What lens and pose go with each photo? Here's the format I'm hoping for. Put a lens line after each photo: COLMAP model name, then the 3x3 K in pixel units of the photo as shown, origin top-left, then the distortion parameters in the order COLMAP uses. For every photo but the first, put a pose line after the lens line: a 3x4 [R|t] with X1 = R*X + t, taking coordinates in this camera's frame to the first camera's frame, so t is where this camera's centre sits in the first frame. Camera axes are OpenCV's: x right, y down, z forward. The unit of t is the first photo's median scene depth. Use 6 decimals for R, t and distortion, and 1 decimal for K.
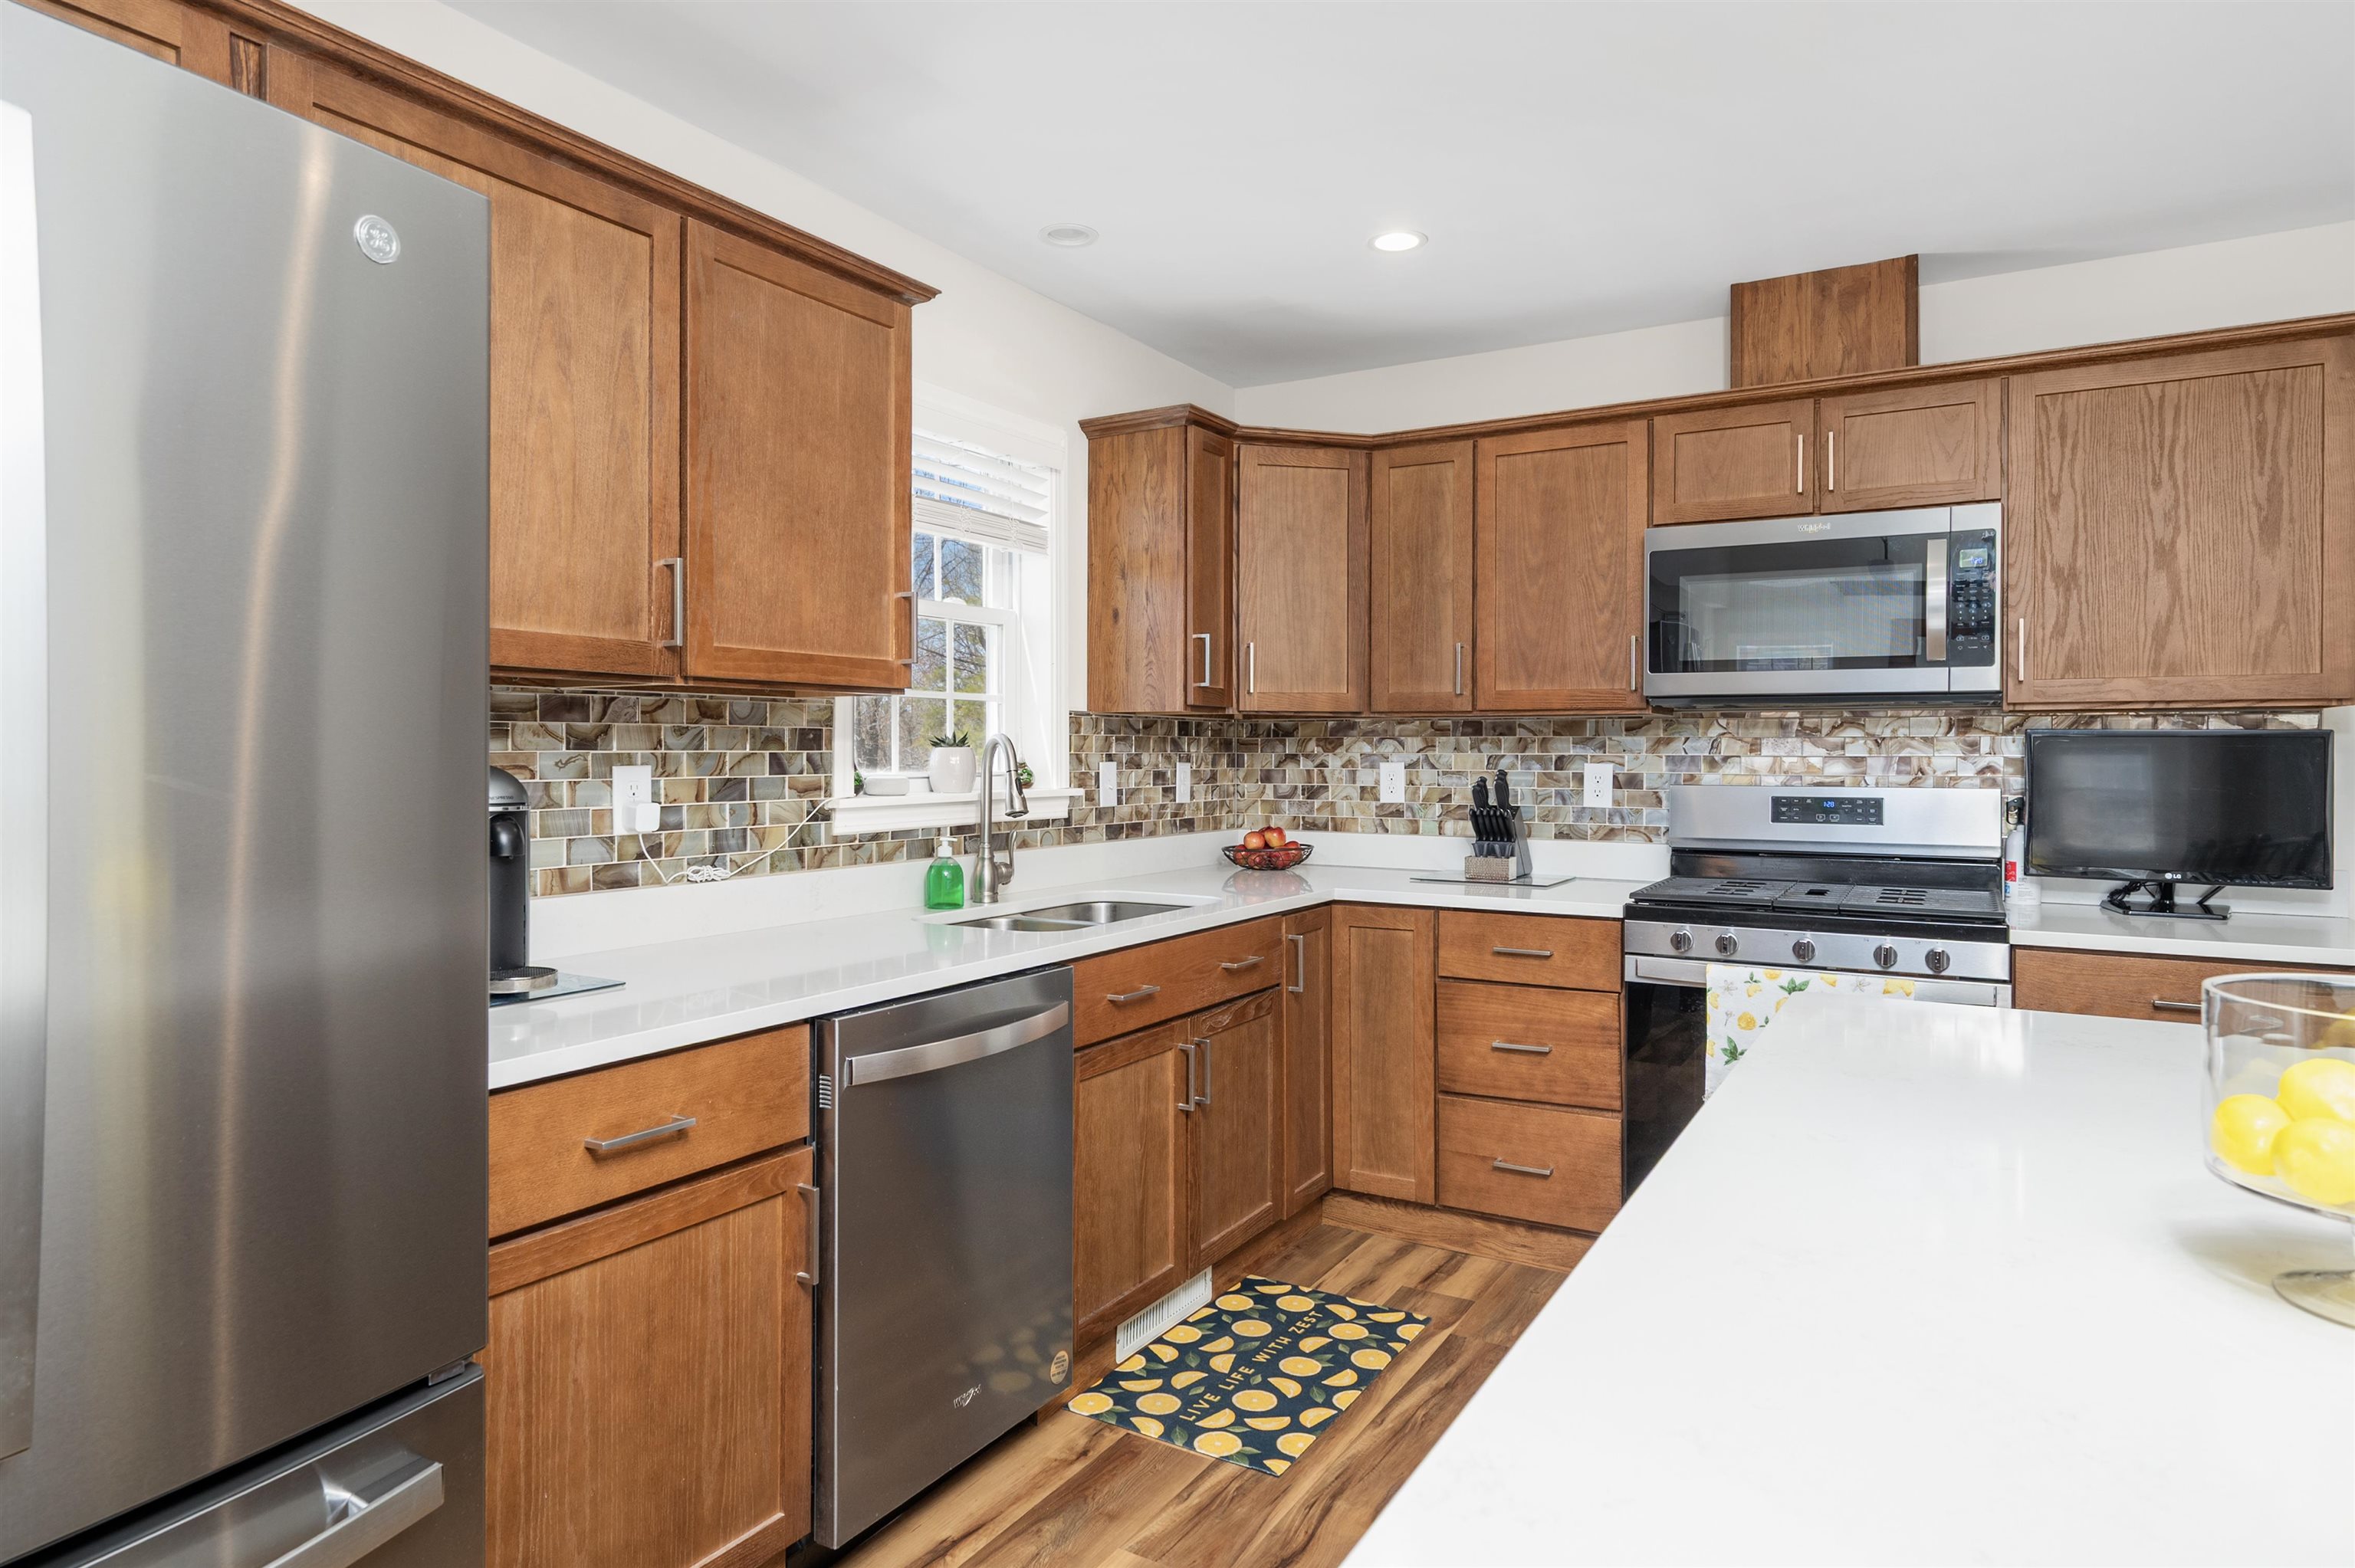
lens RADIAL K [[1339.1, 0, 1179.6], [0, 1339.1, 751.4], [0, 0, 1]] dist [-0.002205, 0.001135]
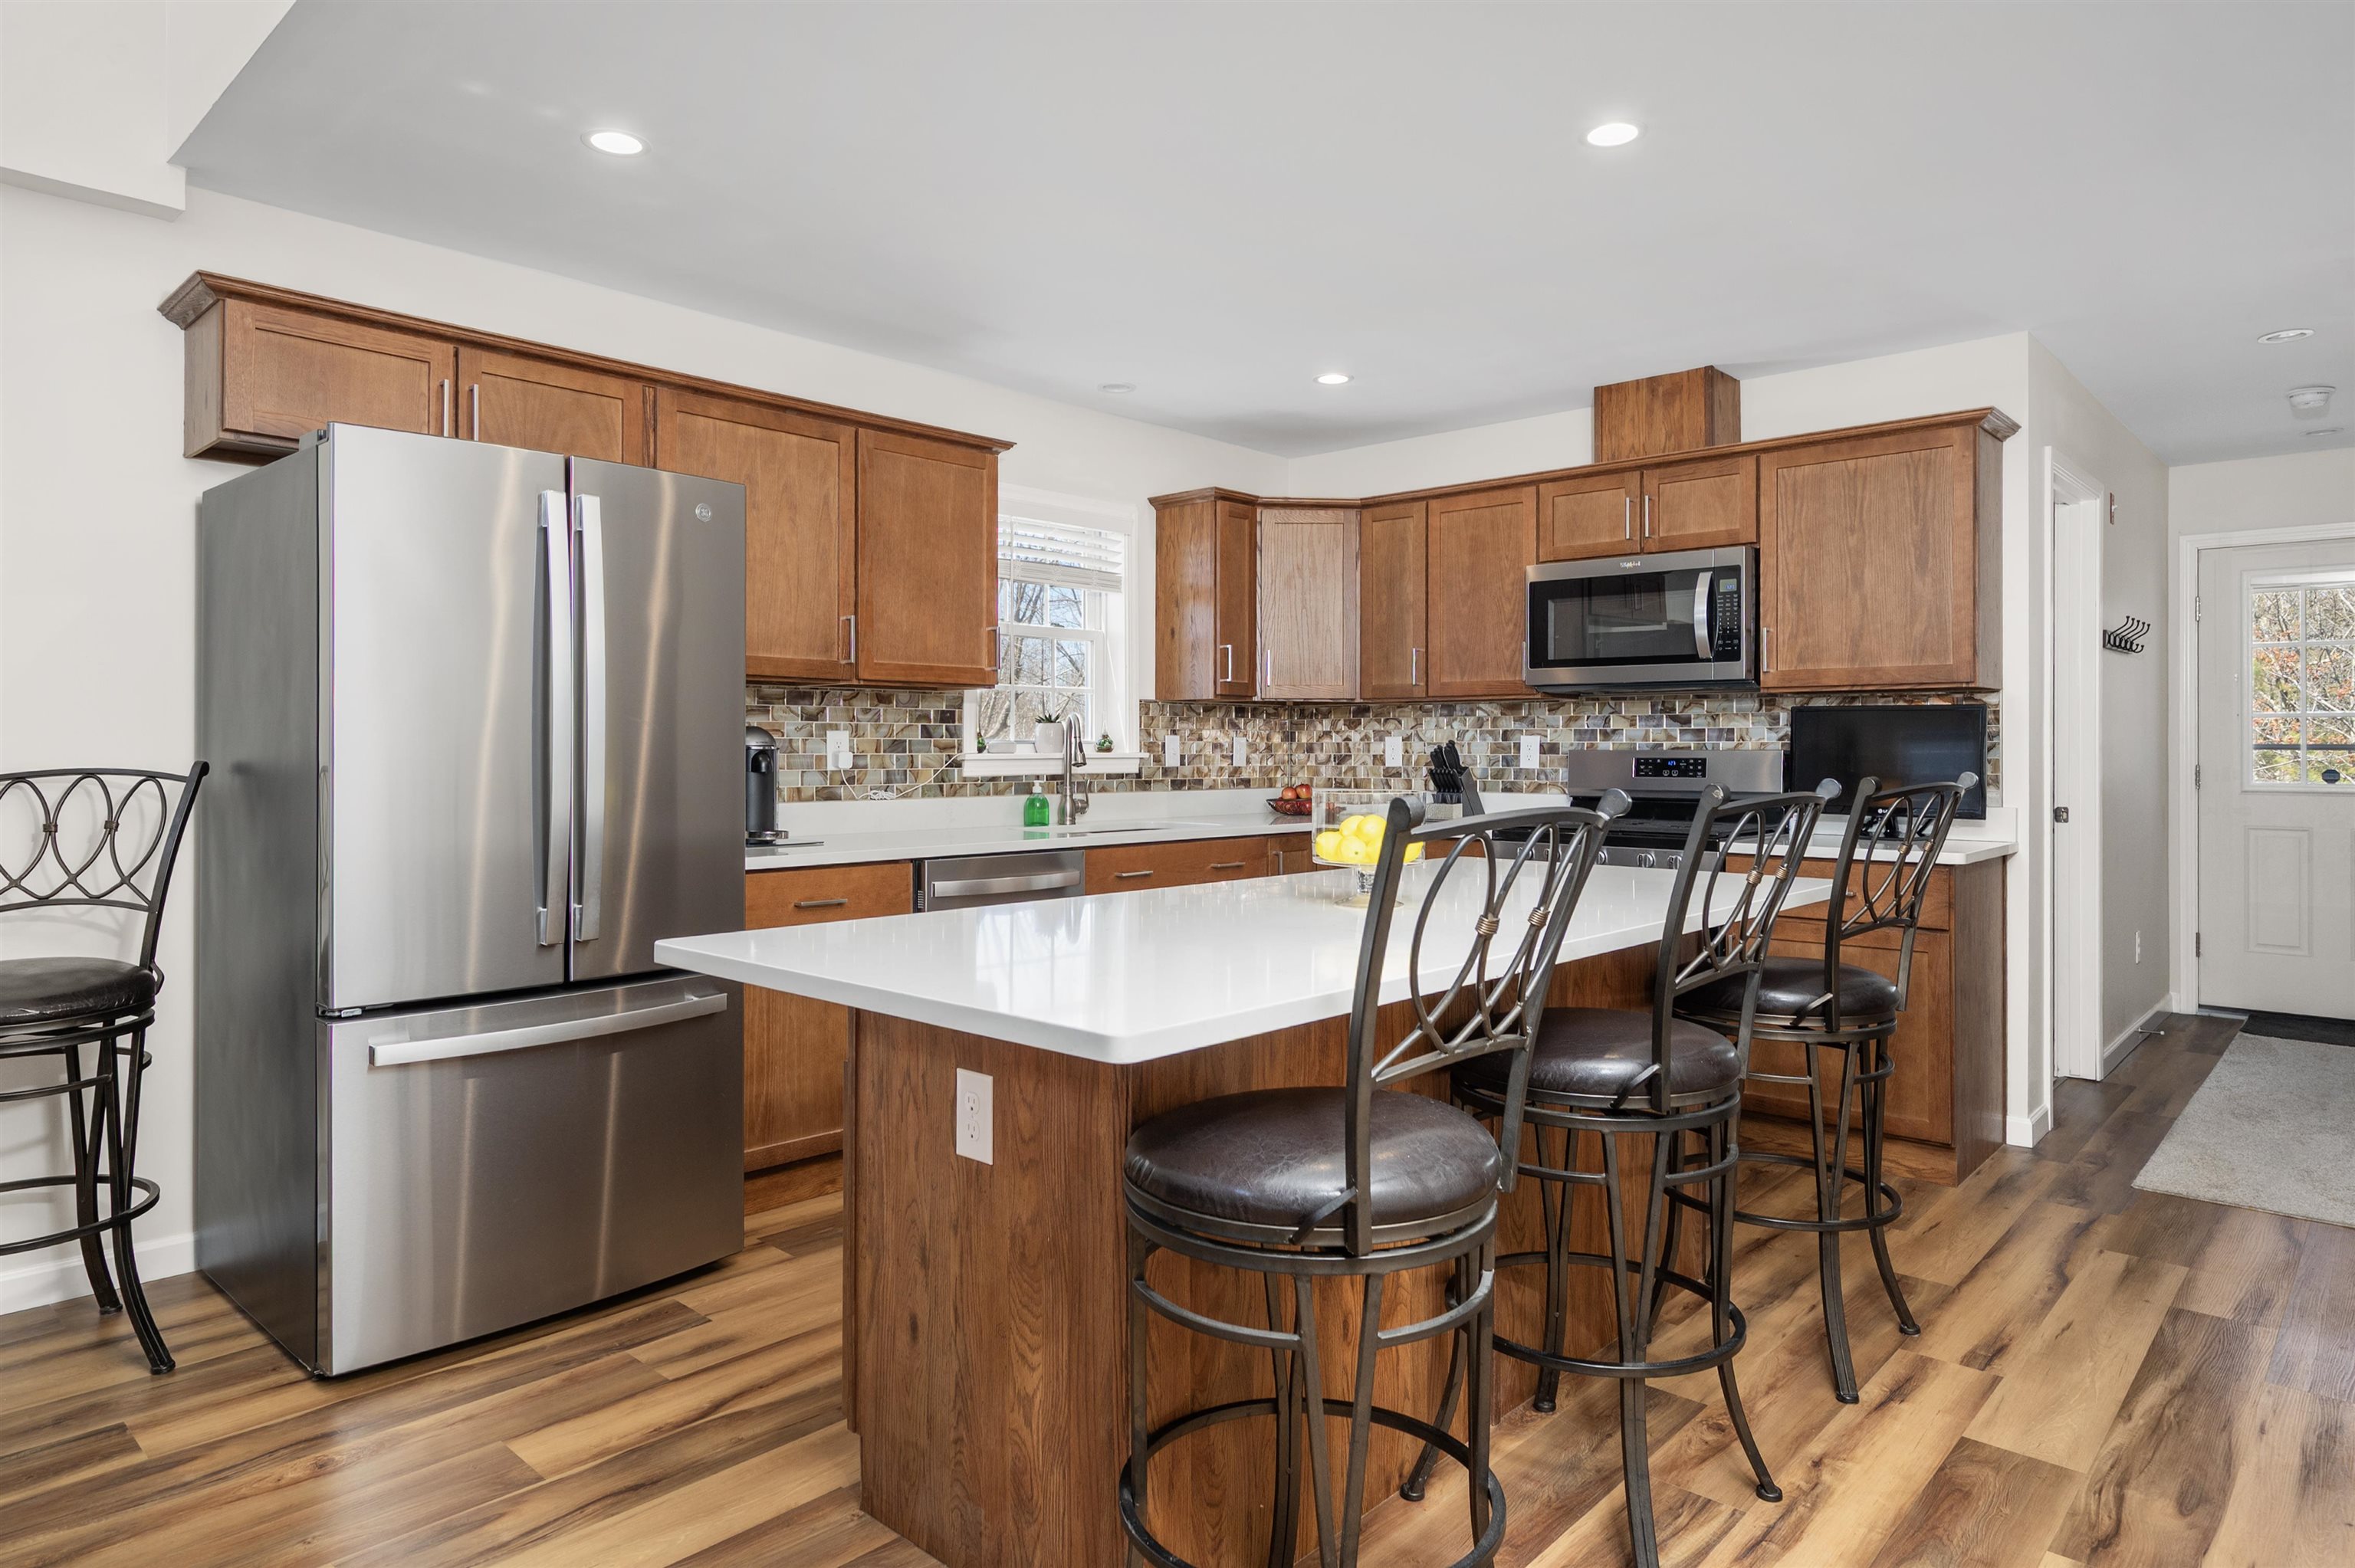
lens RADIAL K [[1379.4, 0, 1192.5], [0, 1379.4, 744.7], [0, 0, 1]] dist [-0.004140, 0.000332]
pose [[0.979572, -0.001590, -0.201086, 0.294889], [0.000893, 0.999993, -0.003555, 0.026079], [0.201090, 0.003303, 0.979567, -0.485442]]
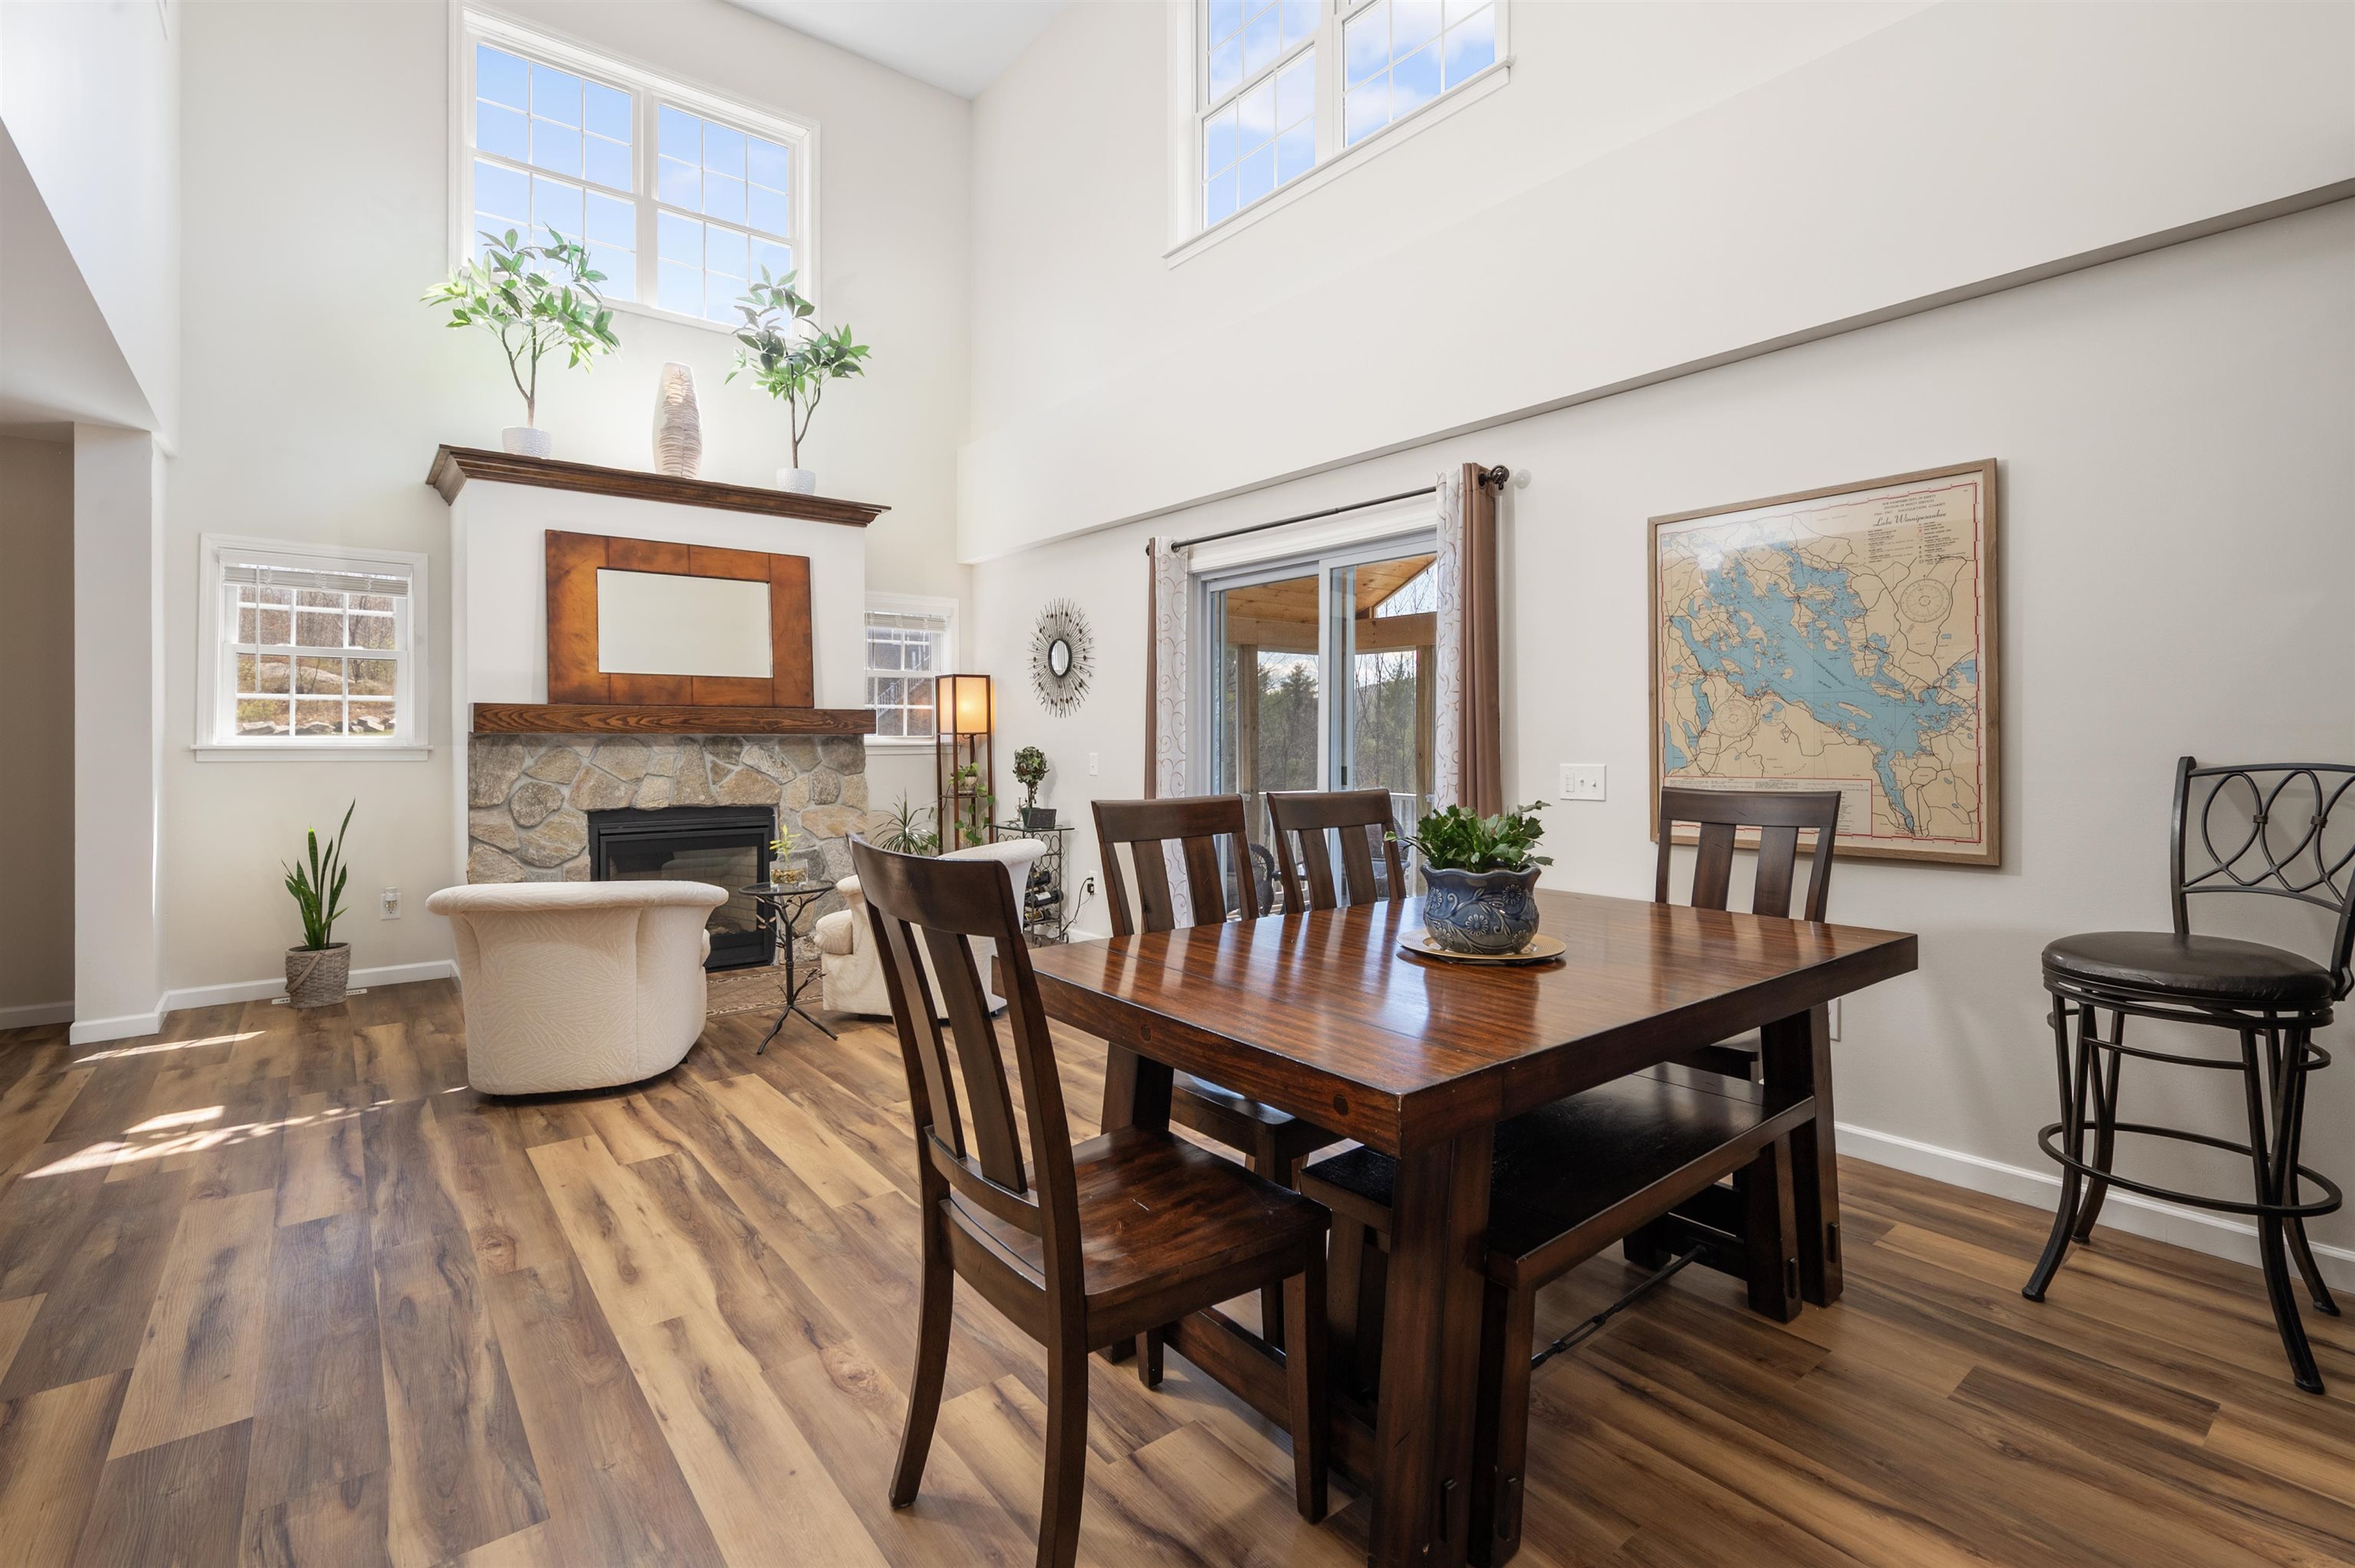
lens RADIAL K [[1069.8, 0, 1174.3], [0, 1069.8, 739.4], [0, 0, 1]] dist [-0.000920, -0.000097]
pose [[-0.352679, -0.004391, -0.935734, 0.335407], [-0.000449, 0.999990, -0.004523, 0.025110], [0.935744, -0.001175, -0.352678, -0.208217]]
